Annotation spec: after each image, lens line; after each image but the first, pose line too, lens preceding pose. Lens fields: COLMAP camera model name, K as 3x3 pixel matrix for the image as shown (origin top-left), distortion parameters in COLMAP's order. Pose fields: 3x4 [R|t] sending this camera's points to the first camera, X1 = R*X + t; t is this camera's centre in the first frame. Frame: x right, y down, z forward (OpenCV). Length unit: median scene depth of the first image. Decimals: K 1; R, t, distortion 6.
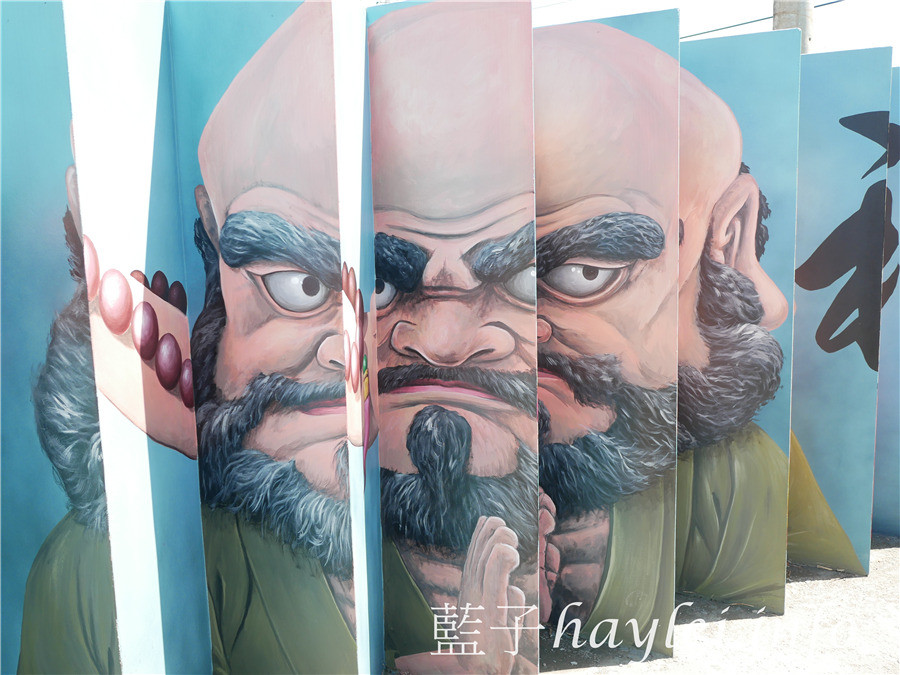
lens RADIAL K [[775.8, 0, 449.8], [0, 775.8, 337.0], [0, 0, 1]] dist [-0.014956, -0.001109]
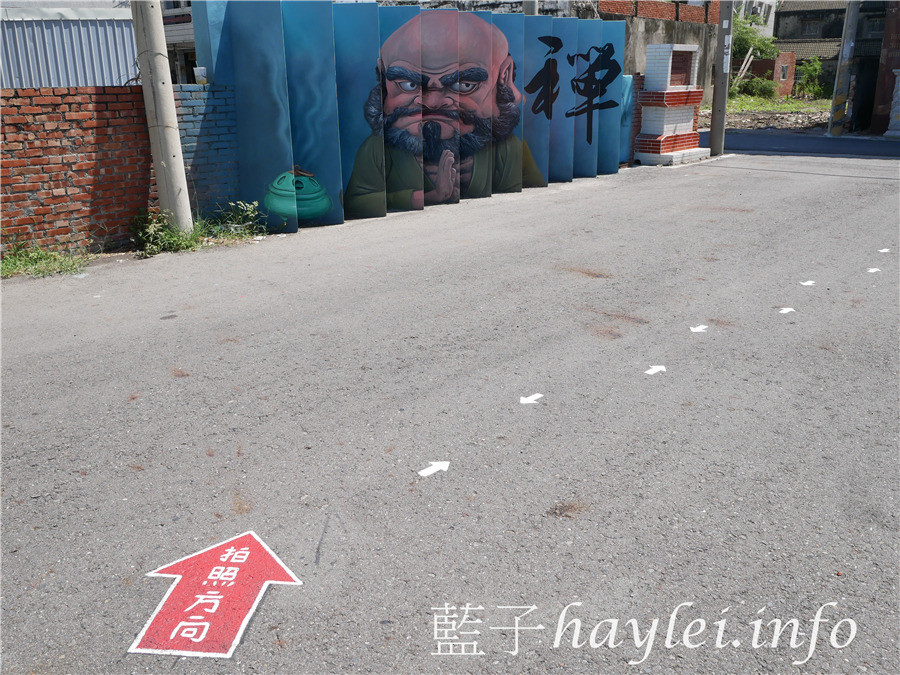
lens RADIAL K [[775.8, 0, 449.3], [0, 775.8, 335.5], [0, 0, 1]] dist [-0.014956, -0.001109]
pose [[0.964932, -0.069426, 0.253151, -0.967607], [0.020341, 0.981267, 0.191577, 0.397698], [-0.261709, -0.179710, 0.948268, -2.806663]]
